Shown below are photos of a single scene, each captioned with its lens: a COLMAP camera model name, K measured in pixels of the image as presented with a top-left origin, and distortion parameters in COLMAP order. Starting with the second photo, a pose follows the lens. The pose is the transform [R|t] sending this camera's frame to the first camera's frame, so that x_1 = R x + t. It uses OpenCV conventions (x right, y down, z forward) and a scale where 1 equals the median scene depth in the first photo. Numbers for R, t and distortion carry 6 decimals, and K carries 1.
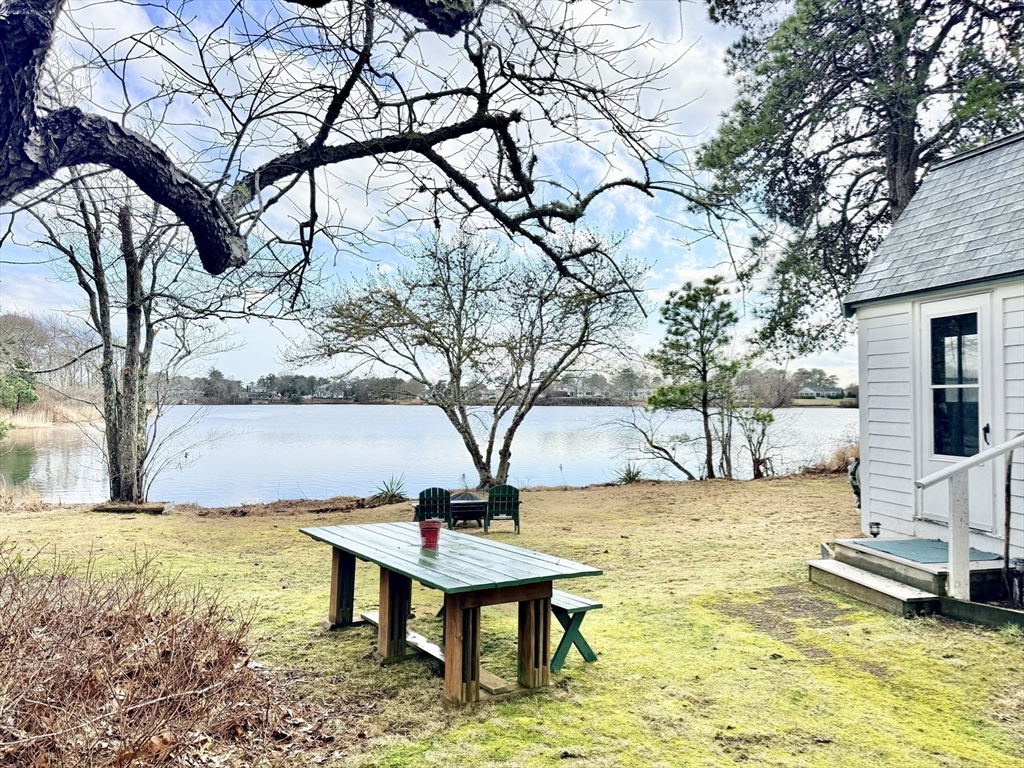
lens RADIAL K [[723.5, 0, 513.7], [0, 723.5, 385.1], [0, 0, 1]] dist [0.105194, -0.156027]
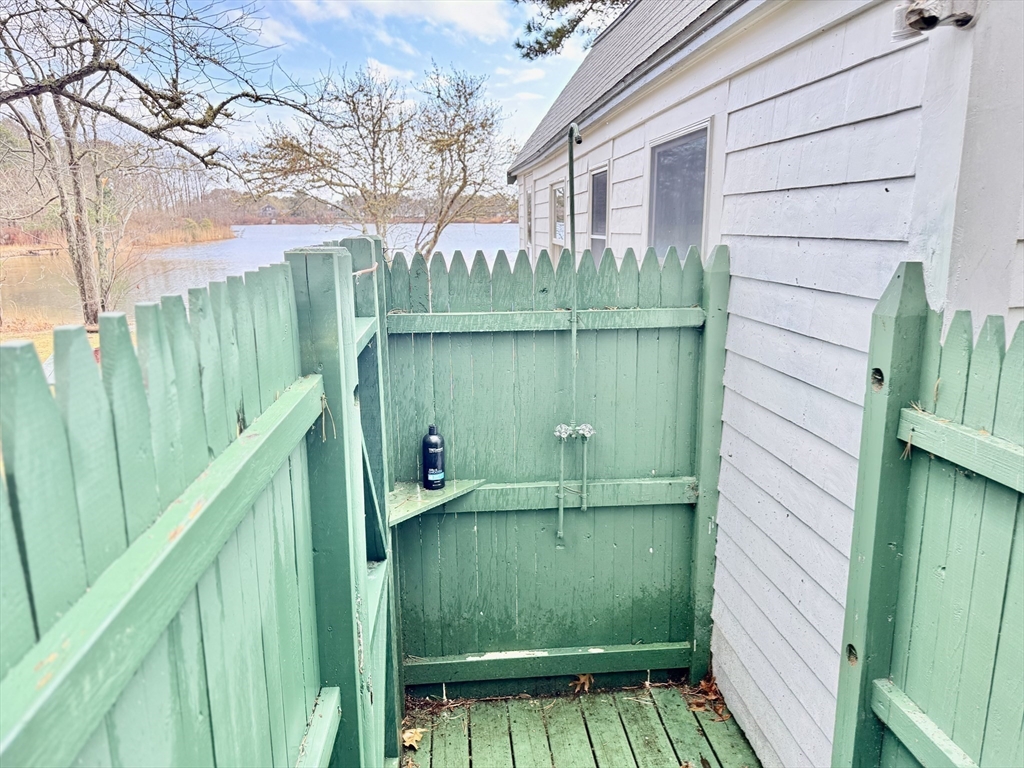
lens RADIAL K [[740.2, 0, 497.9], [0, 740.2, 384.3], [0, 0, 1]] dist [0.056229, -0.068862]
pose [[0.989650, 0.016827, -0.142515, 0.686865], [0.018155, 0.970441, 0.240653, -0.073380], [0.142351, -0.240750, 0.960091, -0.307081]]
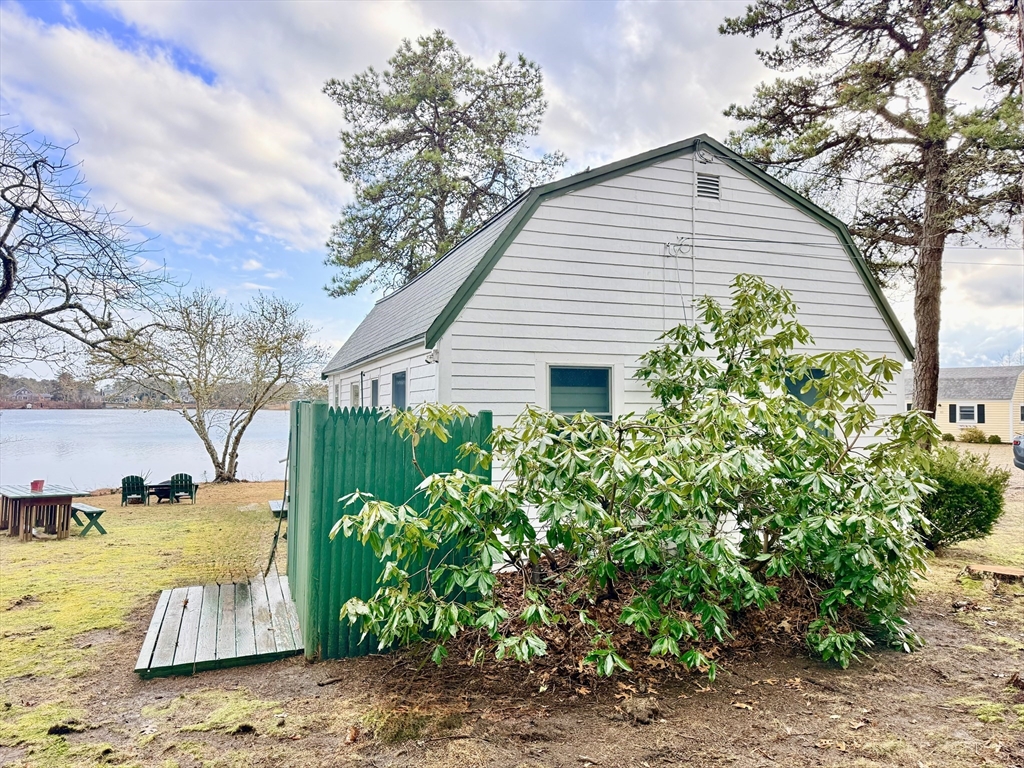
lens RADIAL K [[723.5, 0, 517.3], [0, 723.5, 389.0], [0, 0, 1]] dist [0.121681, -0.210251]
pose [[0.987091, 0.006995, 0.160007, 0.727608], [-0.006822, 0.999975, -0.001632, -0.075895], [-0.160014, 0.000519, 0.987115, -1.110197]]
